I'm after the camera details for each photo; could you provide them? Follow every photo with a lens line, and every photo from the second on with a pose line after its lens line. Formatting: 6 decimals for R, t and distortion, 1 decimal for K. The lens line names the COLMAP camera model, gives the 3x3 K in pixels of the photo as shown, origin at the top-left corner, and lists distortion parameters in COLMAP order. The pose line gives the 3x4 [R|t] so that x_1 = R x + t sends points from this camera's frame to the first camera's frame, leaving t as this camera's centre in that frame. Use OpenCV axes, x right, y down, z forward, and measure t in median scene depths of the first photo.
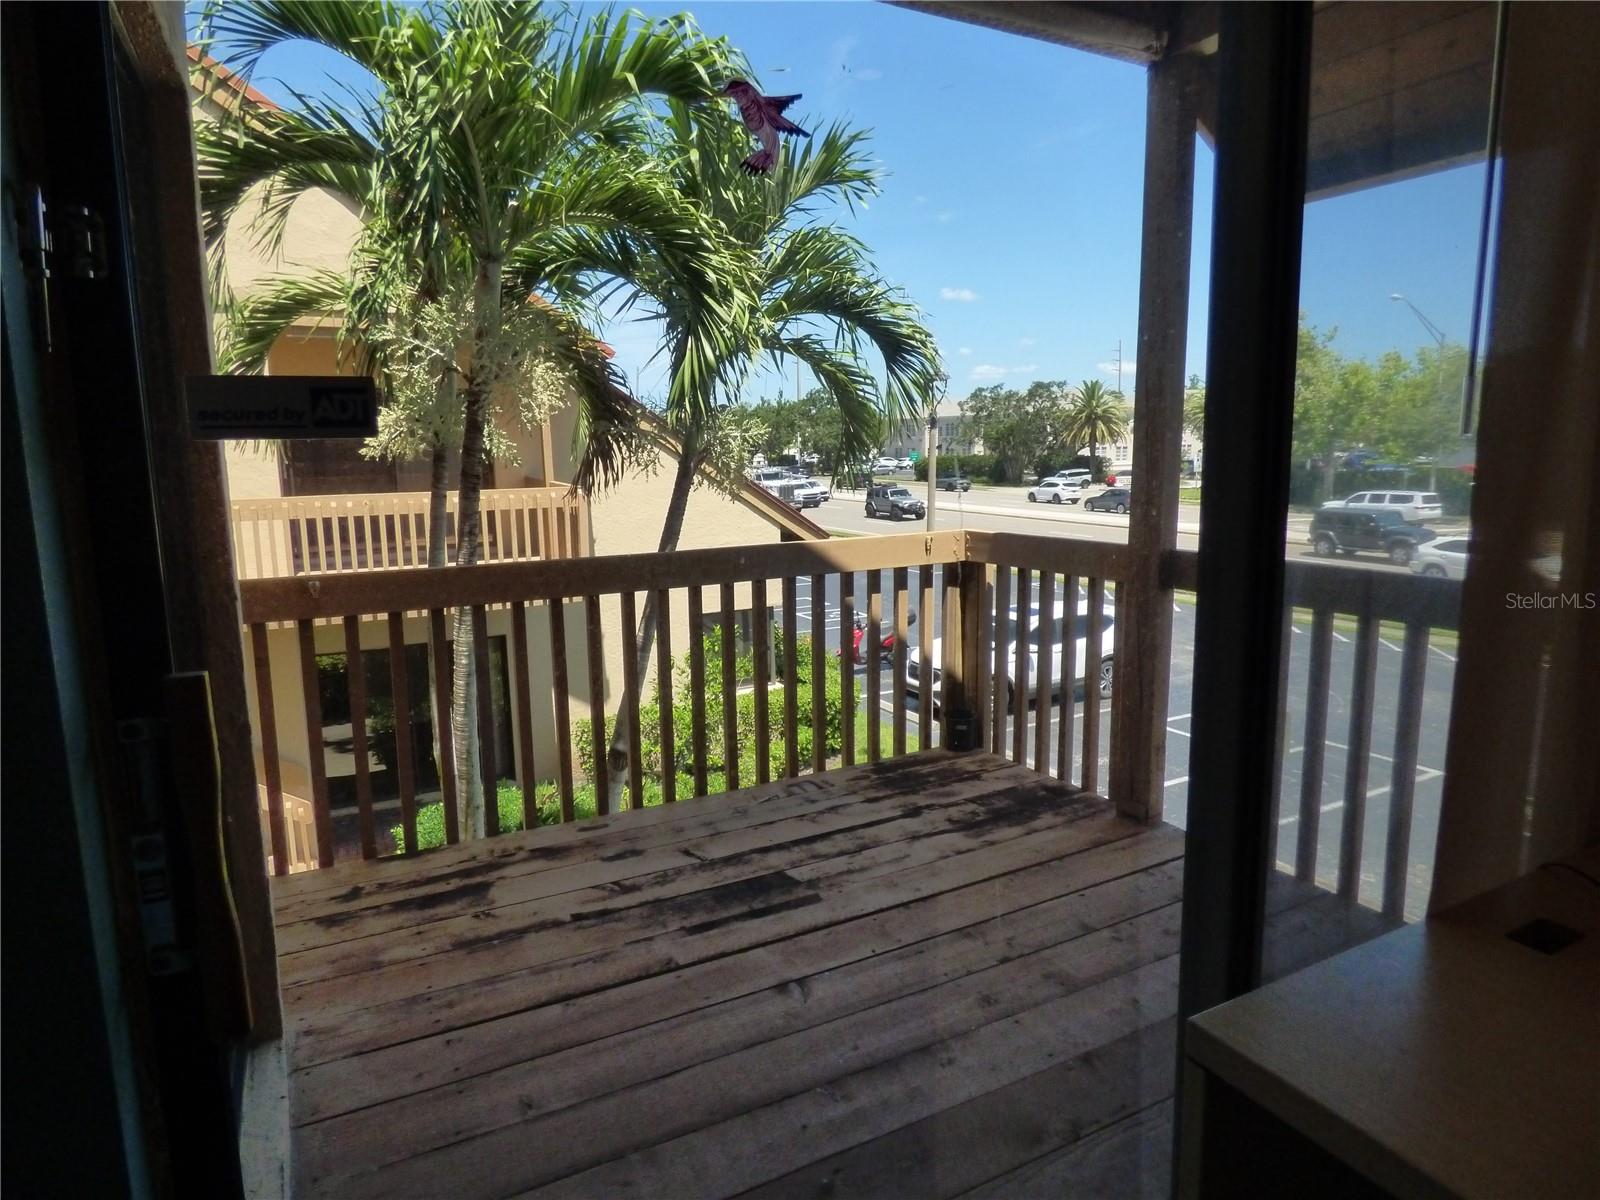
lens RADIAL K [[950.1, 0, 809.1], [0, 950.1, 597.8], [0, 0, 1]] dist [-0.015697, -0.004360]
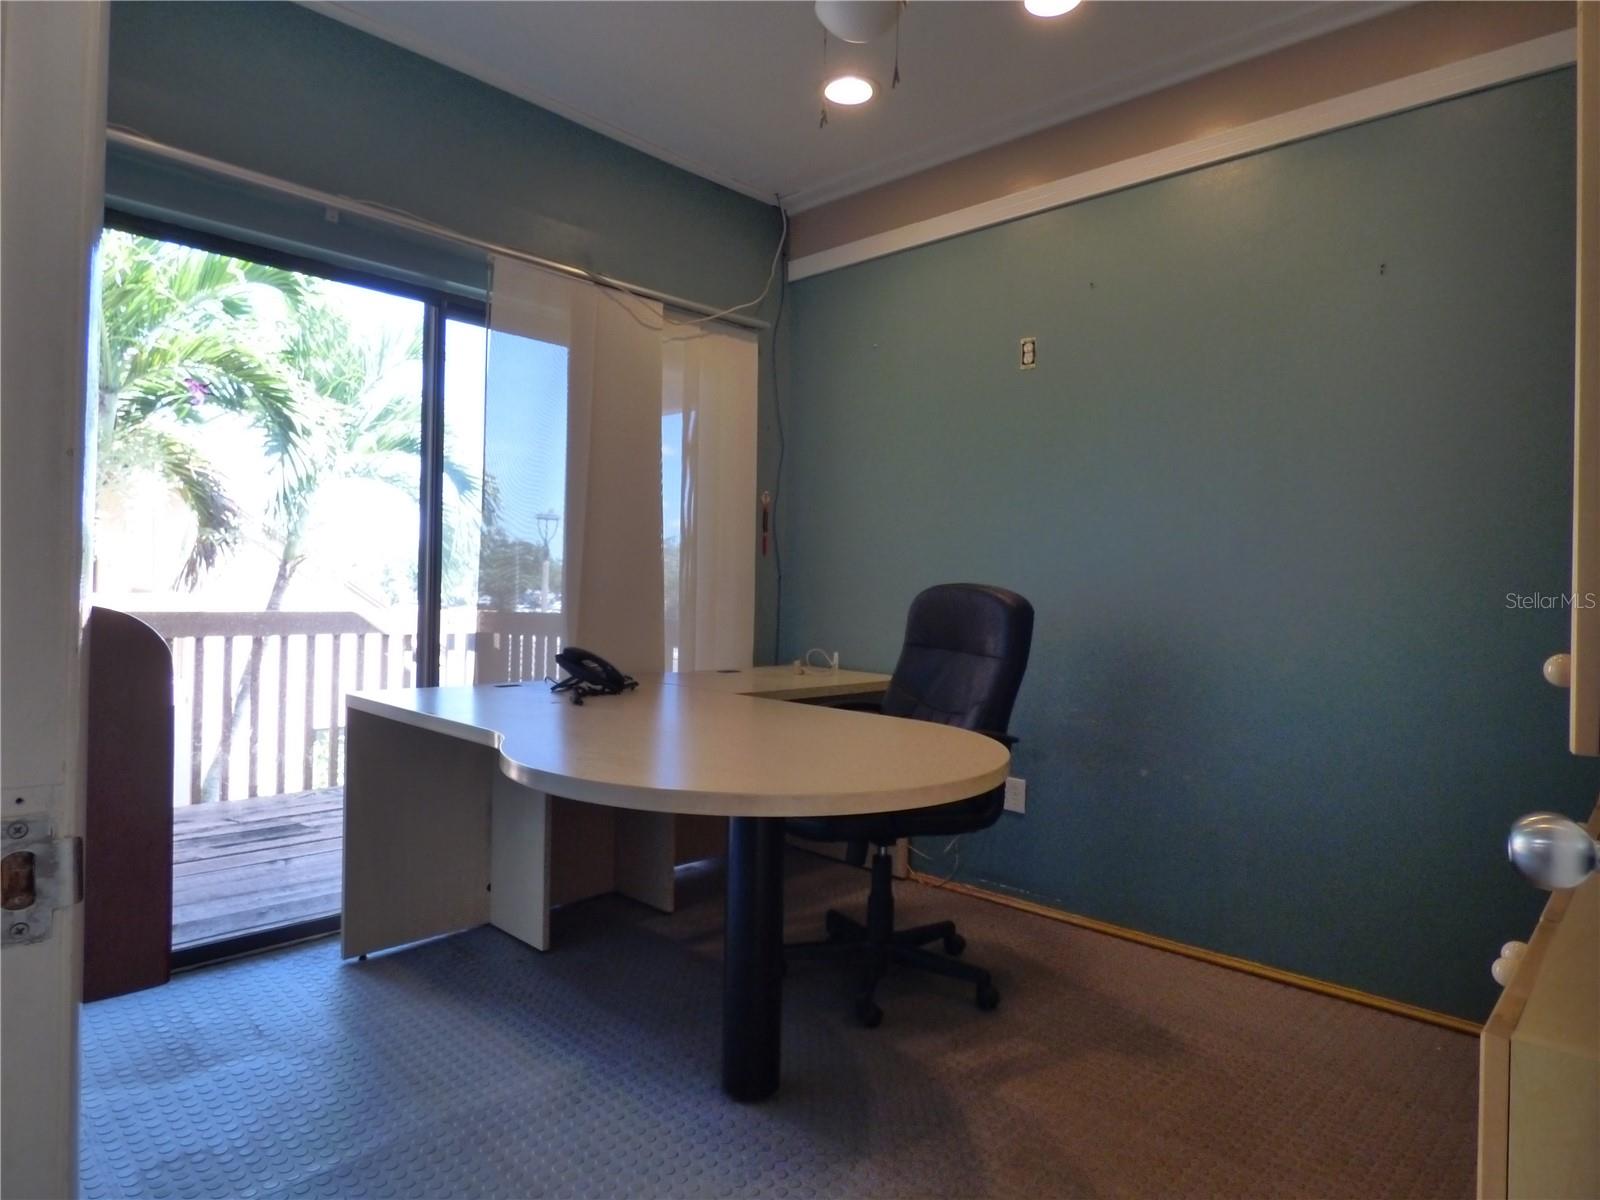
lens RADIAL K [[950.1, 0, 809.1], [0, 950.1, 597.8], [0, 0, 1]] dist [-0.015697, -0.004360]
pose [[0.947375, 0.032589, 0.318461, 0.157070], [0.015804, 0.988831, -0.148203, 0.112923], [-0.319734, 0.145437, 0.936279, -0.427092]]
